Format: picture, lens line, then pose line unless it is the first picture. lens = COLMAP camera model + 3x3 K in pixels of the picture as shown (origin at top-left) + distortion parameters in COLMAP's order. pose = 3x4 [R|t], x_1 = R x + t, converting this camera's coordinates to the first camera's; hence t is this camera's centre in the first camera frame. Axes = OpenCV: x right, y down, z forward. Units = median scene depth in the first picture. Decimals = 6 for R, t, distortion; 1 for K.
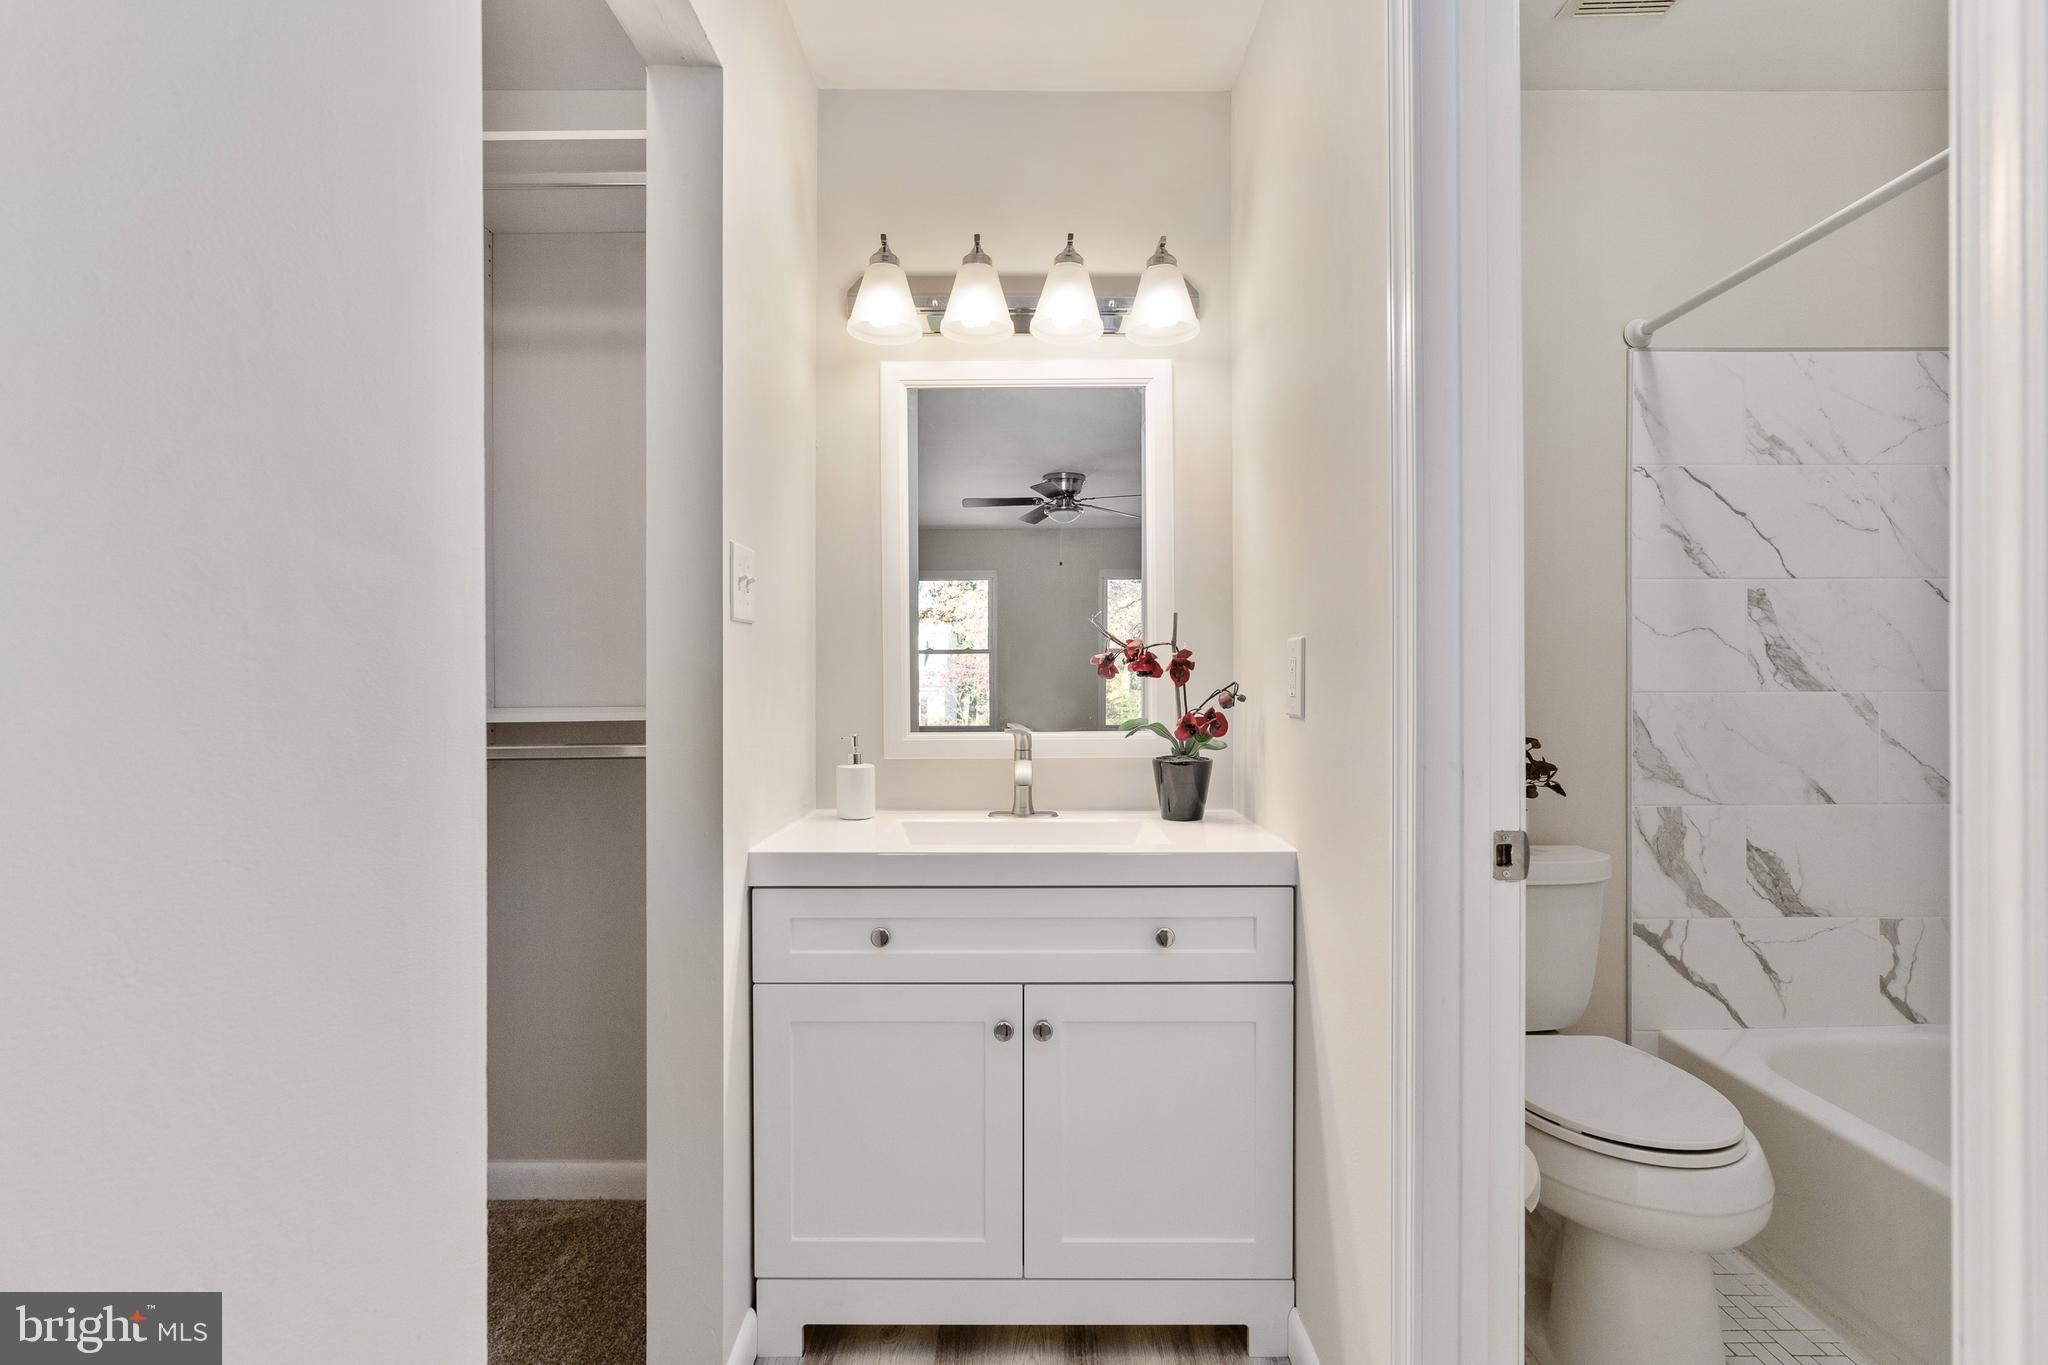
lens RADIAL K [[935.6, 0, 1026.5], [0, 935.6, 680.5], [0, 0, 1]] dist [-0.012767, 0.006070]
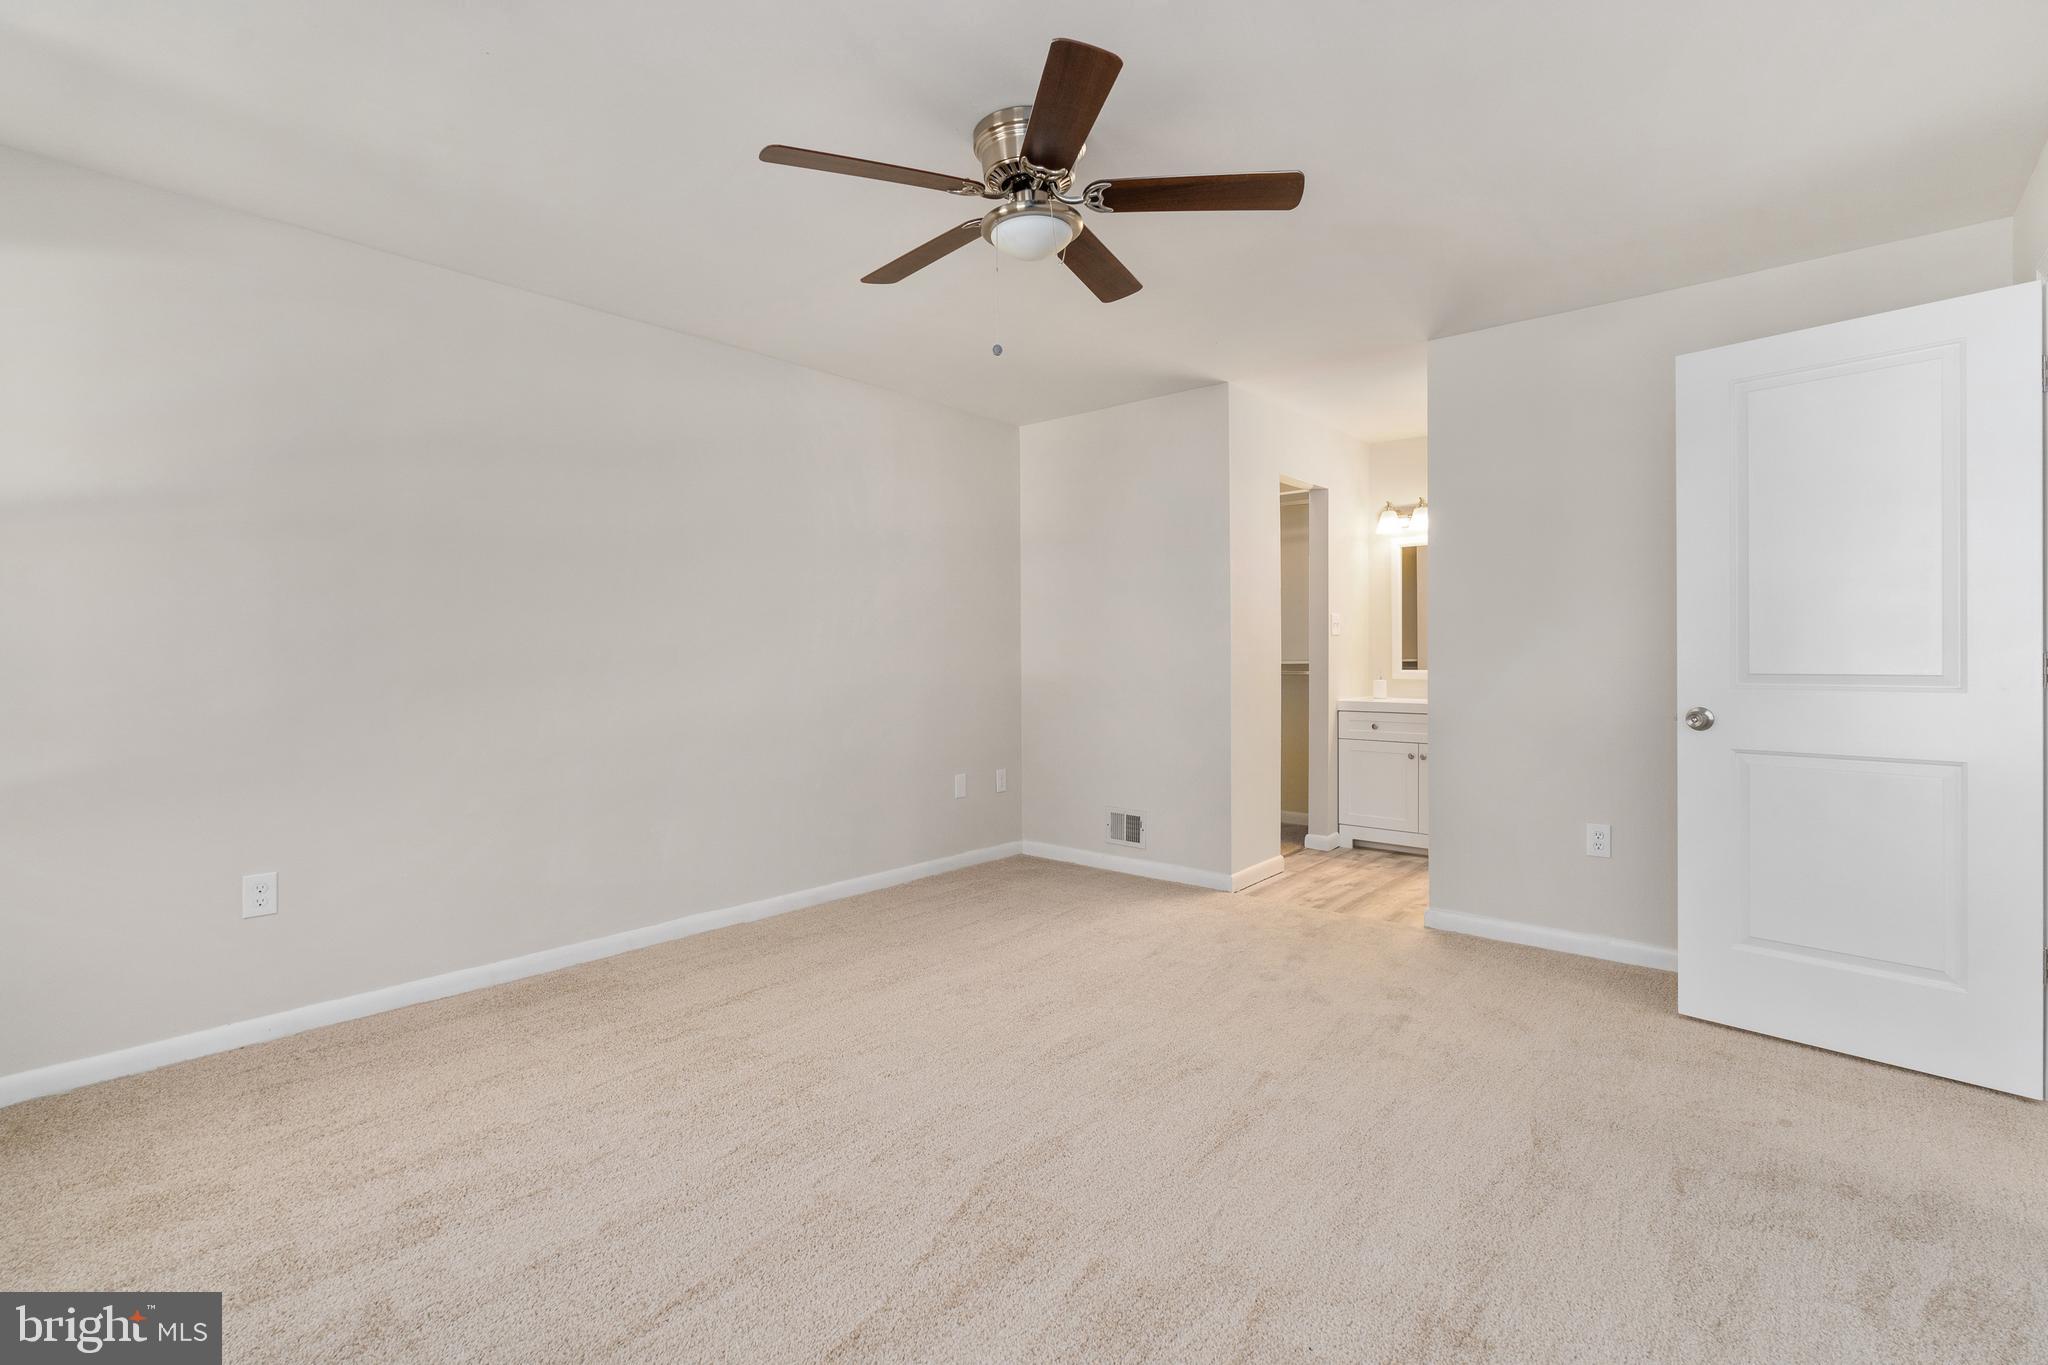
lens RADIAL K [[935.6, 0, 1026.8], [0, 935.6, 676.5], [0, 0, 1]] dist [-0.012767, 0.006070]
pose [[0.771294, 0.016076, -0.636276, 1.790987], [0.005713, 0.999466, 0.032178, -0.047234], [0.636453, -0.028453, 0.770790, -4.229656]]
